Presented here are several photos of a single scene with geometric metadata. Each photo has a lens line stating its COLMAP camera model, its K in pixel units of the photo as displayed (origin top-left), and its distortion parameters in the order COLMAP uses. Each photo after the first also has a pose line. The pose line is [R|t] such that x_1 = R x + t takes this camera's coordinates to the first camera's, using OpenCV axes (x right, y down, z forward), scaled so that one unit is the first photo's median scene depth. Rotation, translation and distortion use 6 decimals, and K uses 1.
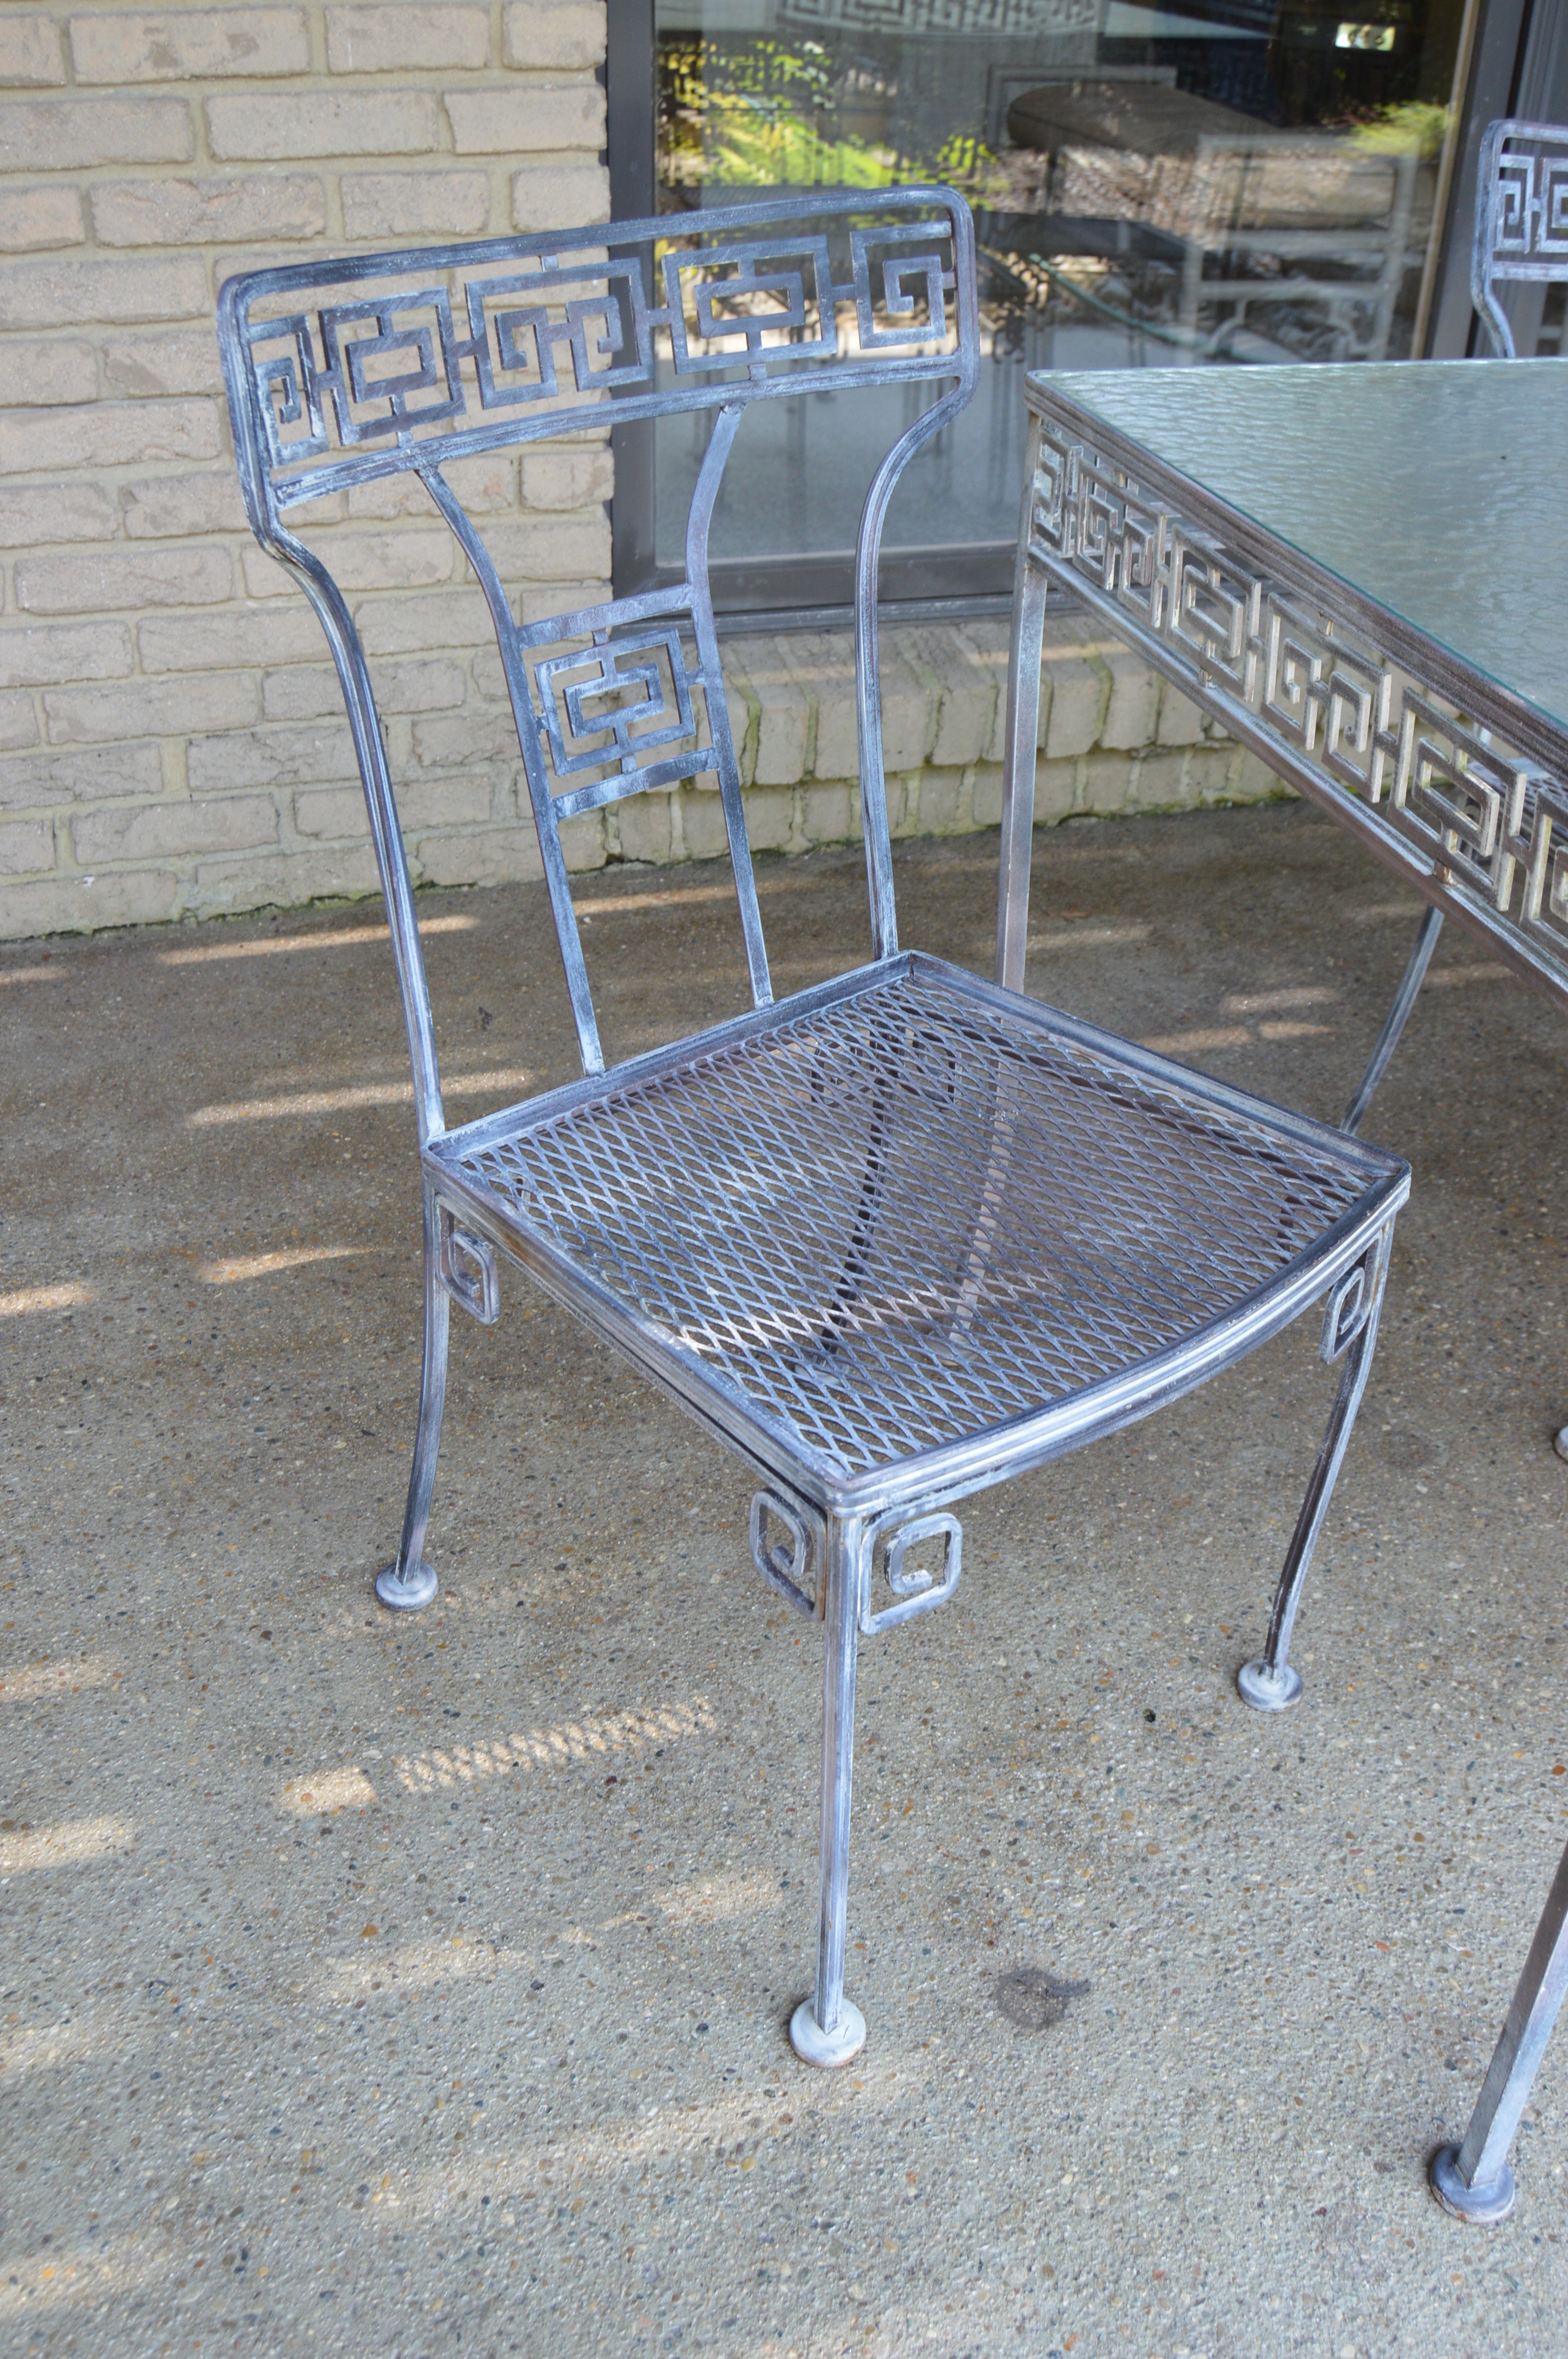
lens RADIAL K [[2216.4, 0, 757.7], [0, 2216.4, 1190.5], [0, 0, 1]] dist [-0.082683, 0.036224]
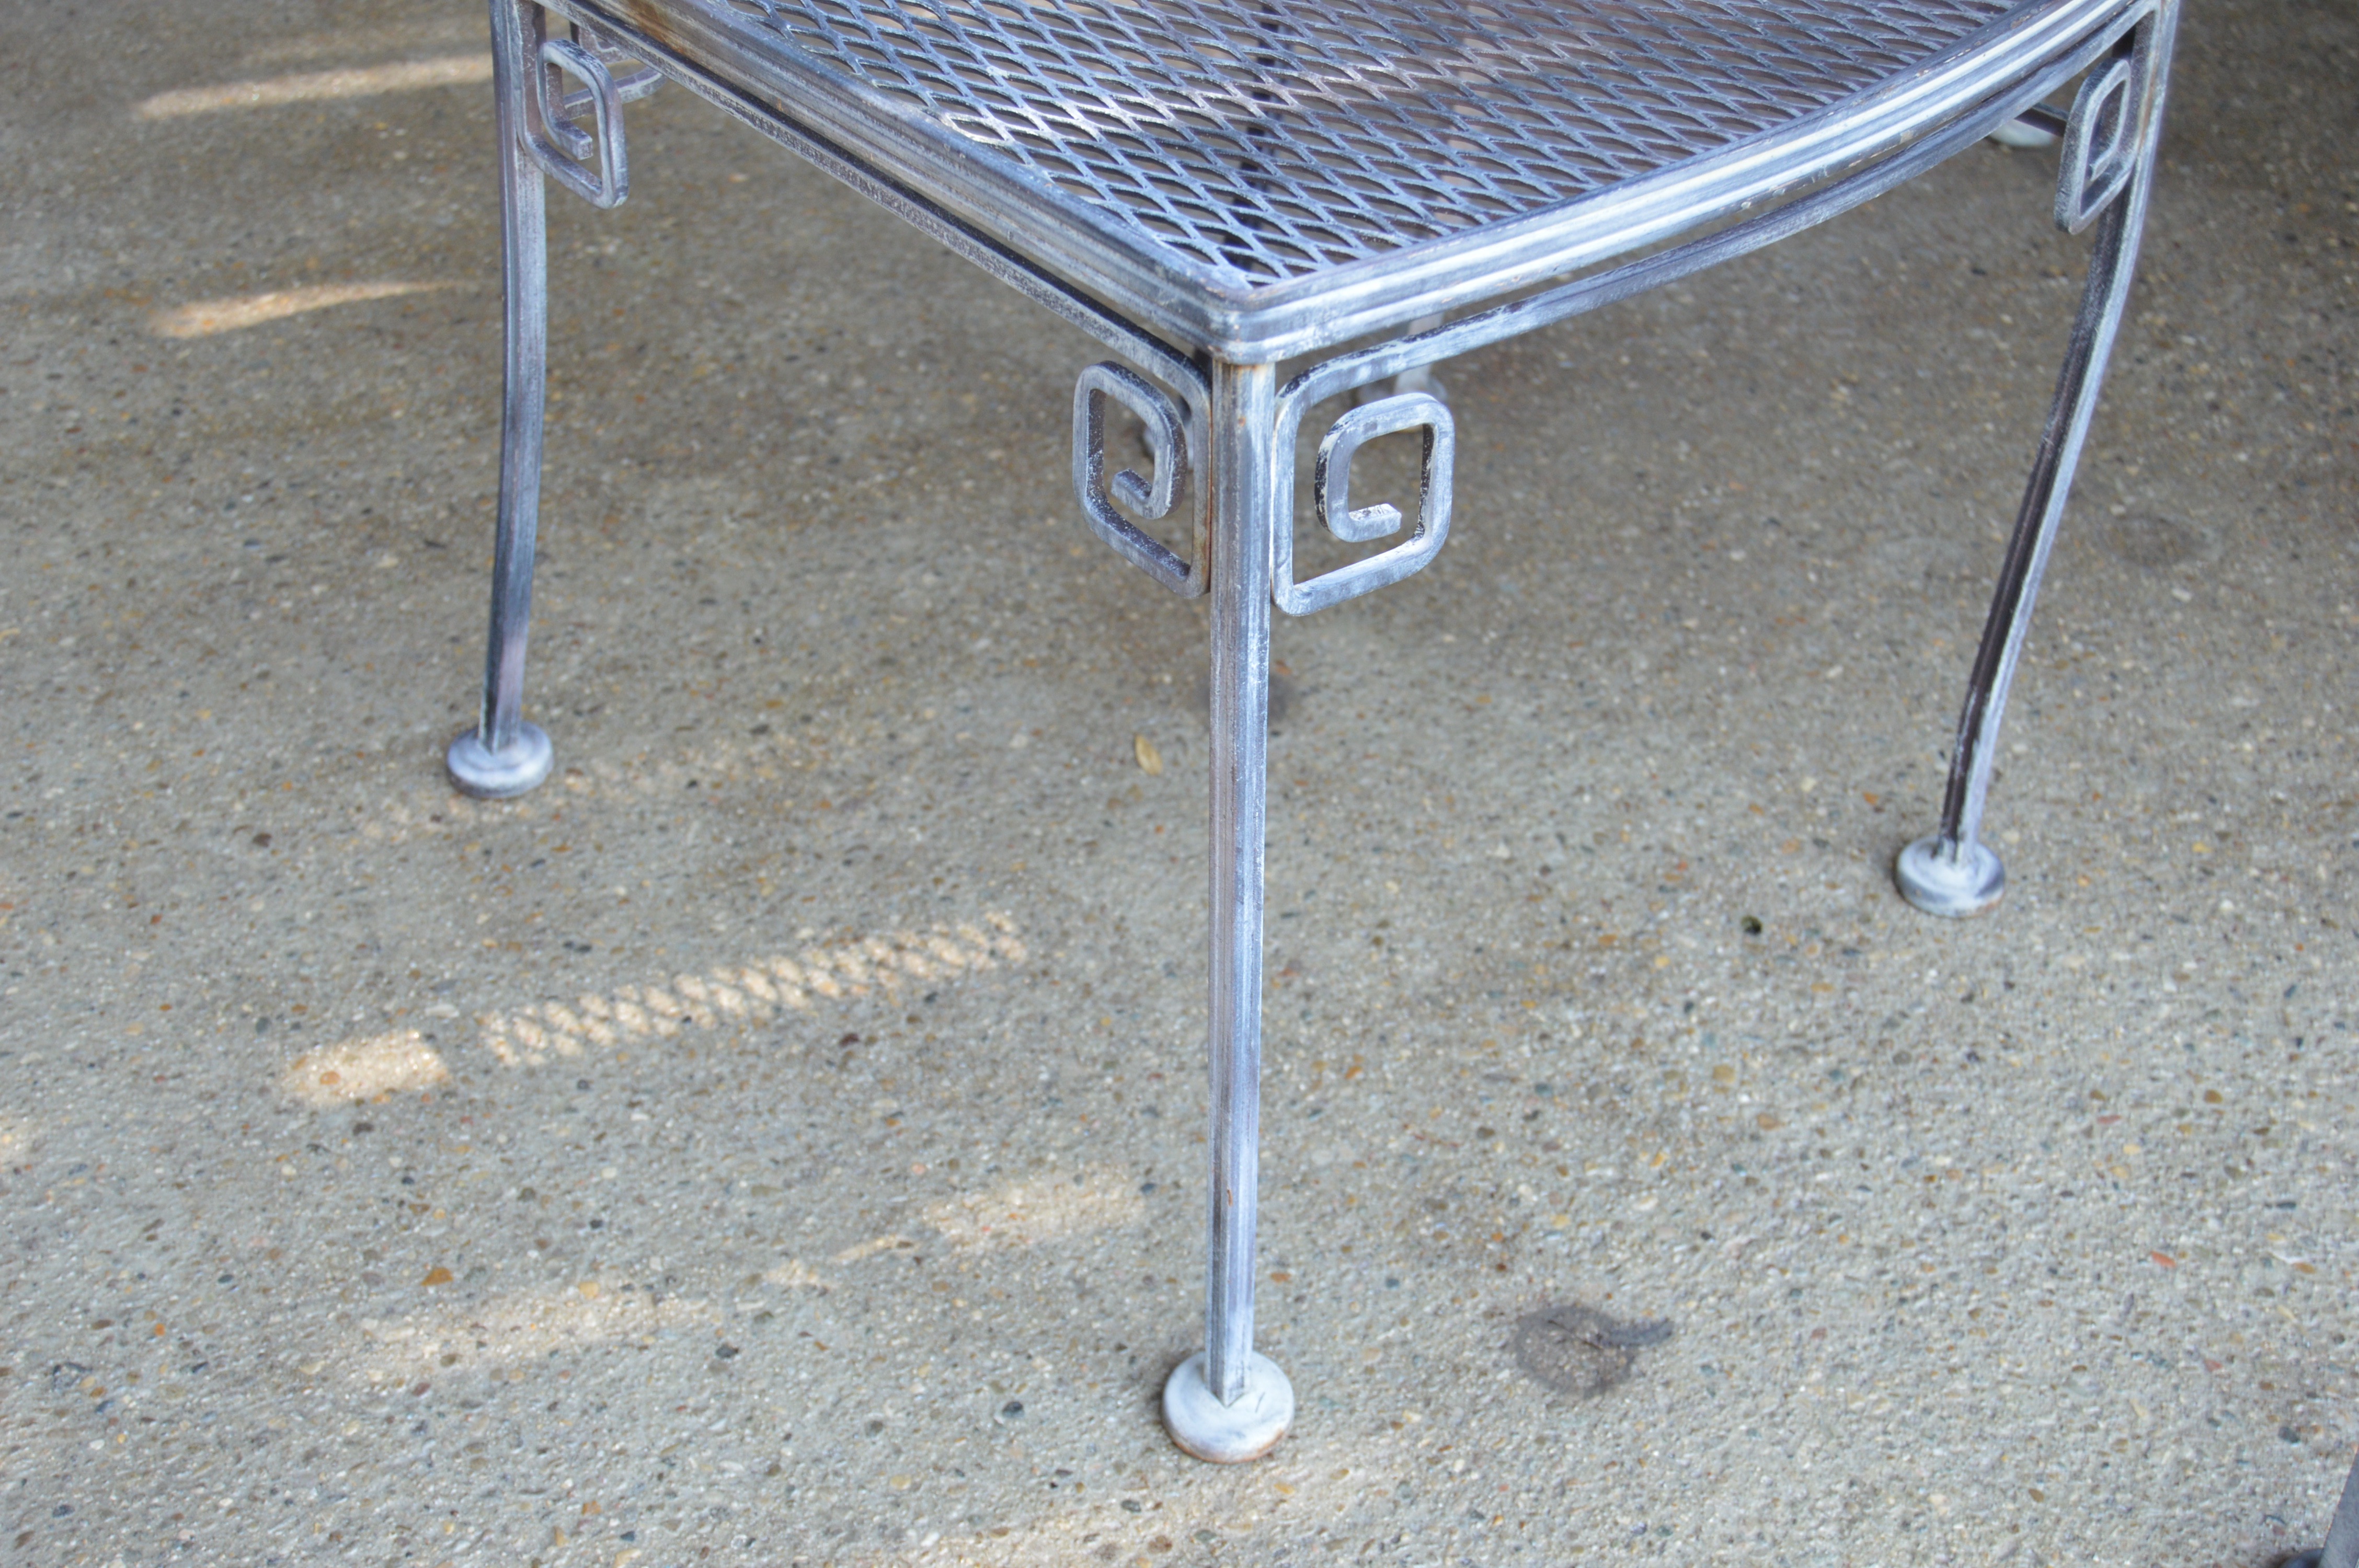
lens RADIAL K [[3238.6, 0, 1187.7], [0, 3238.6, 790.7], [0, 0, 1]] dist [-0.046011, -0.010181]
pose [[0.999234, -0.023143, 0.031563, -0.001897], [0.020803, 0.997149, 0.072529, 0.138793], [-0.033151, -0.071817, 0.996867, 0.136064]]
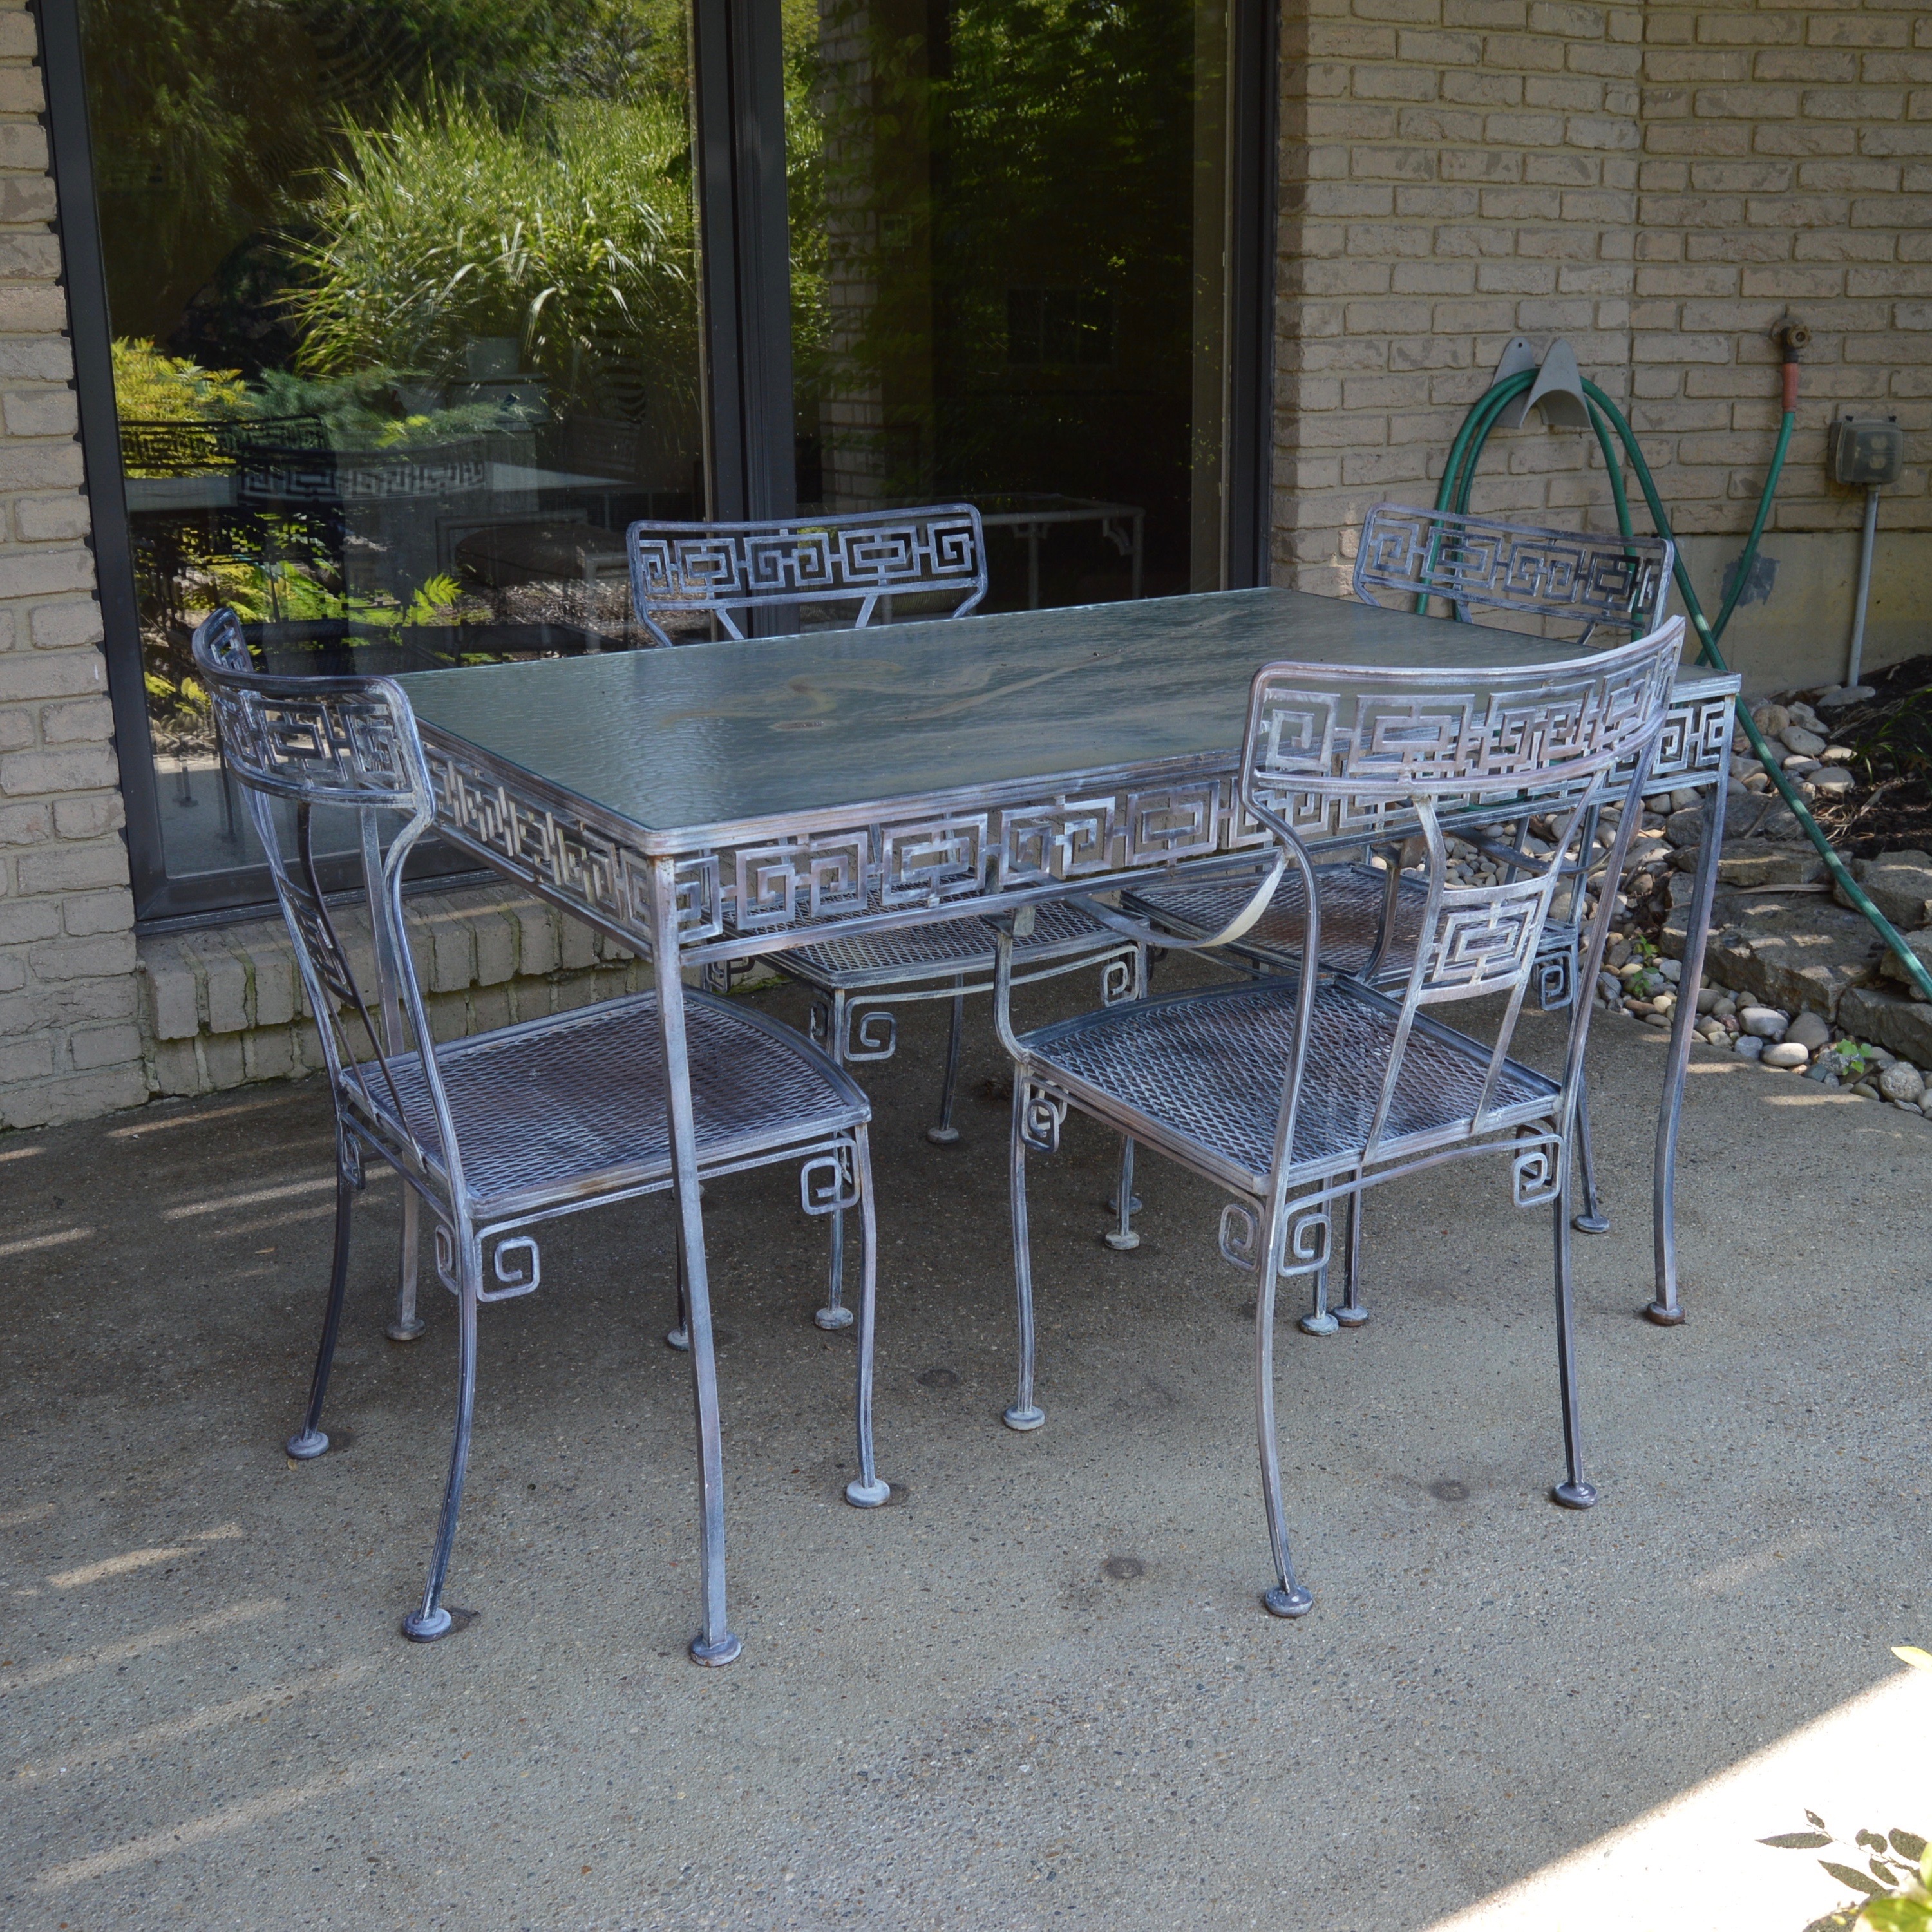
lens RADIAL K [[2295.5, 0, 1000.8], [0, 2295.5, 975.5], [0, 0, 1]] dist [-0.096964, 0.039170]
pose [[0.956575, -0.112228, 0.269016, 0.106803], [0.181814, 0.951096, -0.249721, 0.364398], [-0.227834, 0.287787, 0.930199, -0.667924]]
